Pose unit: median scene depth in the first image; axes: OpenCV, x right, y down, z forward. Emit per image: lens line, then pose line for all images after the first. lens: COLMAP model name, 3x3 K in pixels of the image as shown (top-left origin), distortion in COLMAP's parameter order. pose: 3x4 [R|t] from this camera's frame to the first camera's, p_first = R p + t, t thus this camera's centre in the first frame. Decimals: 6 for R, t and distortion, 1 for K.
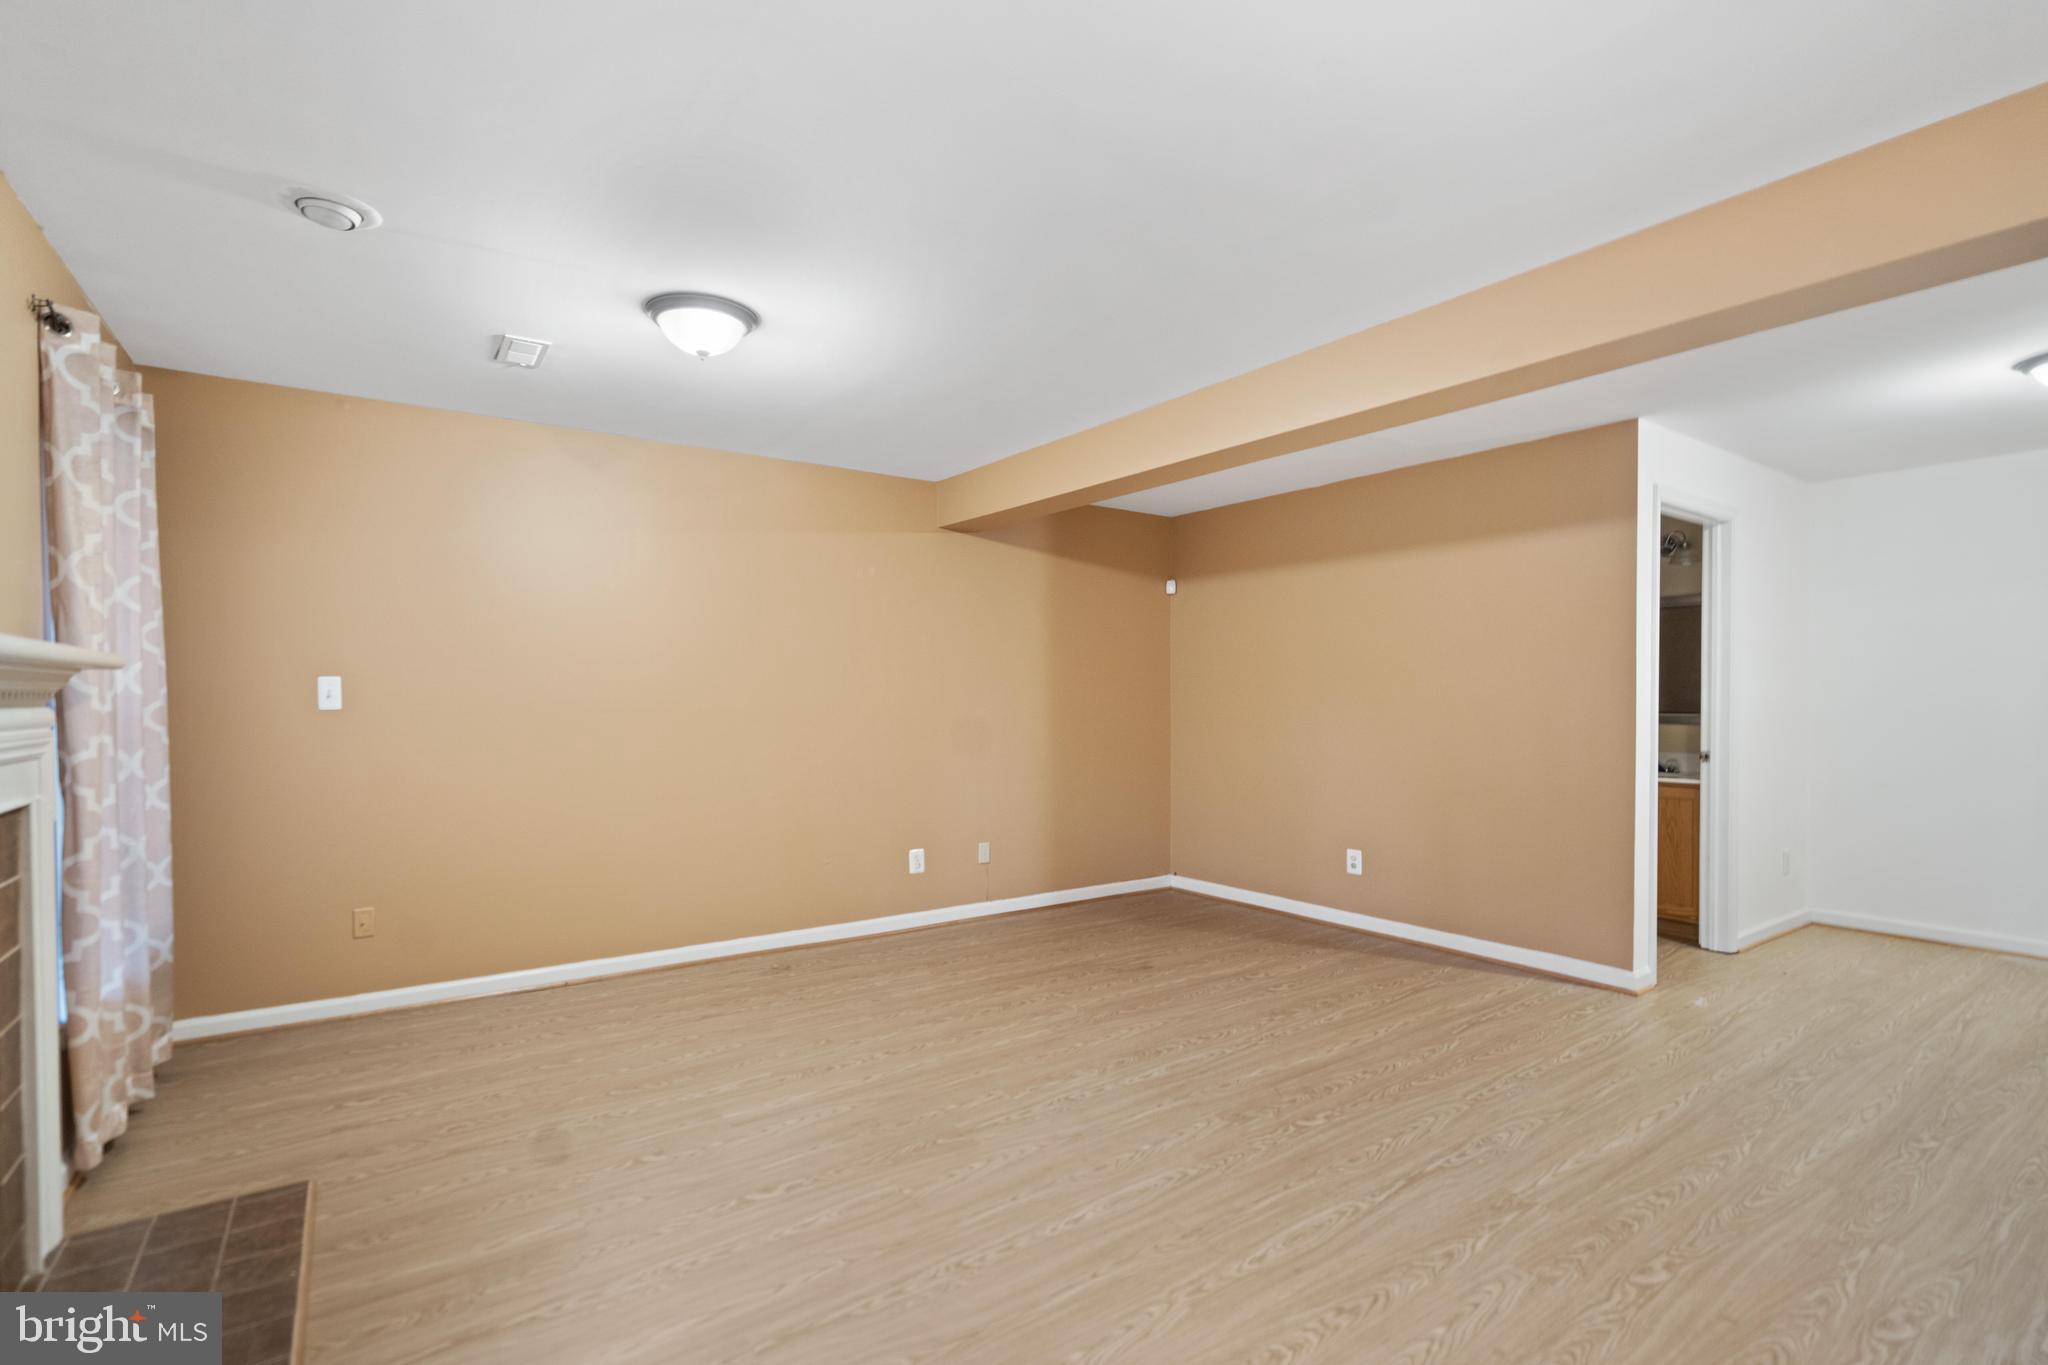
lens RADIAL K [[943.6, 0, 1023.2], [0, 943.6, 689.4], [0, 0, 1]] dist [0.000887, 0.000564]
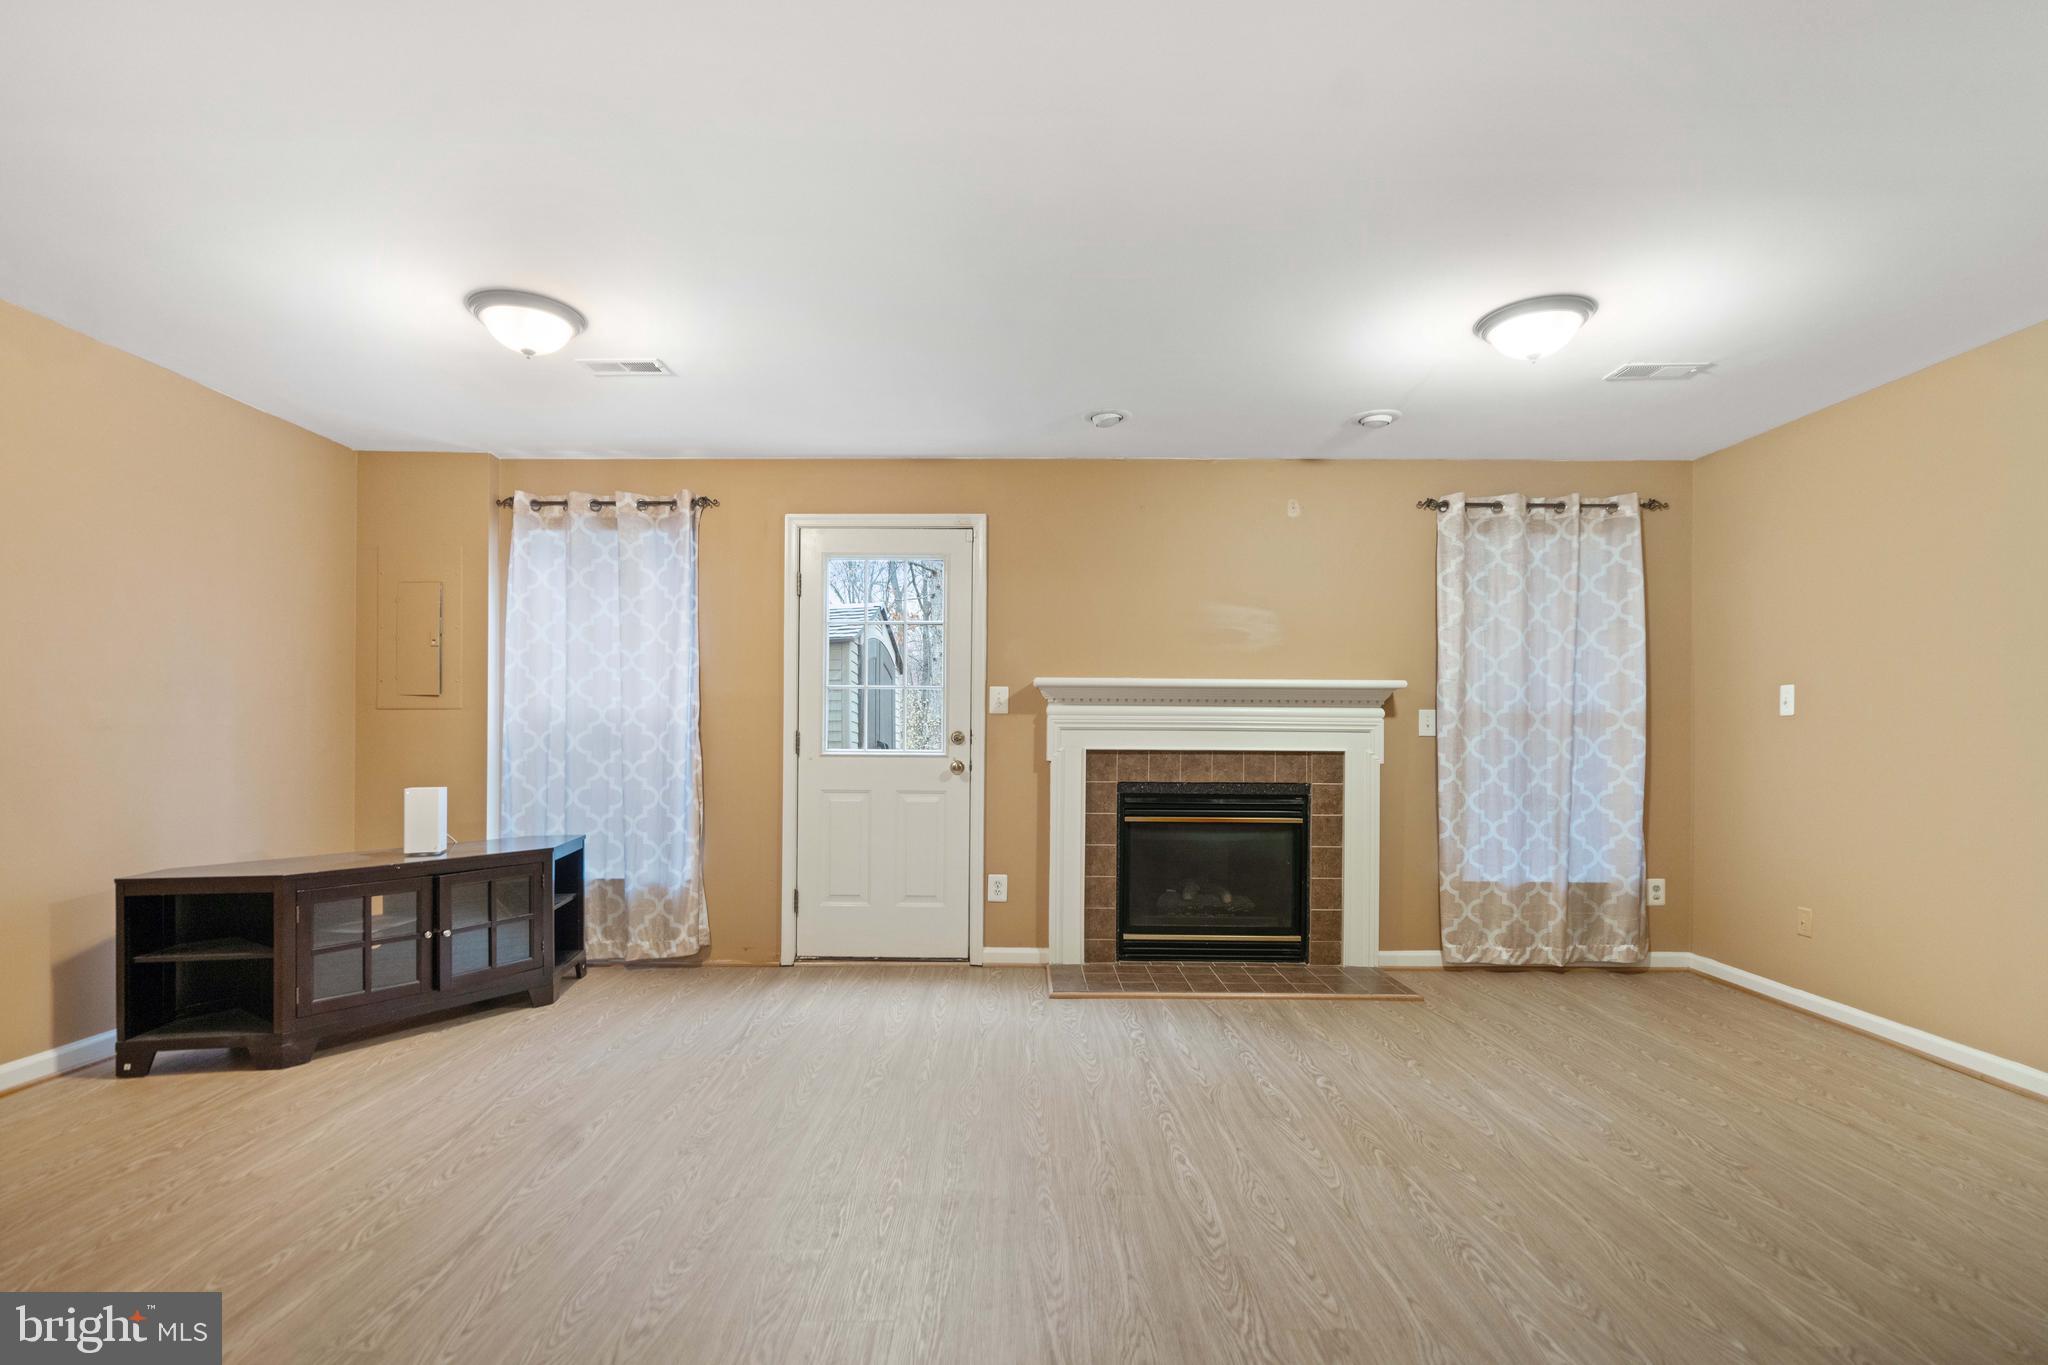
lens RADIAL K [[943.6, 0, 1026.6], [0, 943.6, 733.3], [0, 0, 1]] dist [0.000887, 0.000564]
pose [[-0.566773, -0.001504, -0.823873, 0.818953], [-0.004579, 0.999989, 0.001325, 0.055936], [0.823861, 0.004524, -0.566773, 1.143269]]
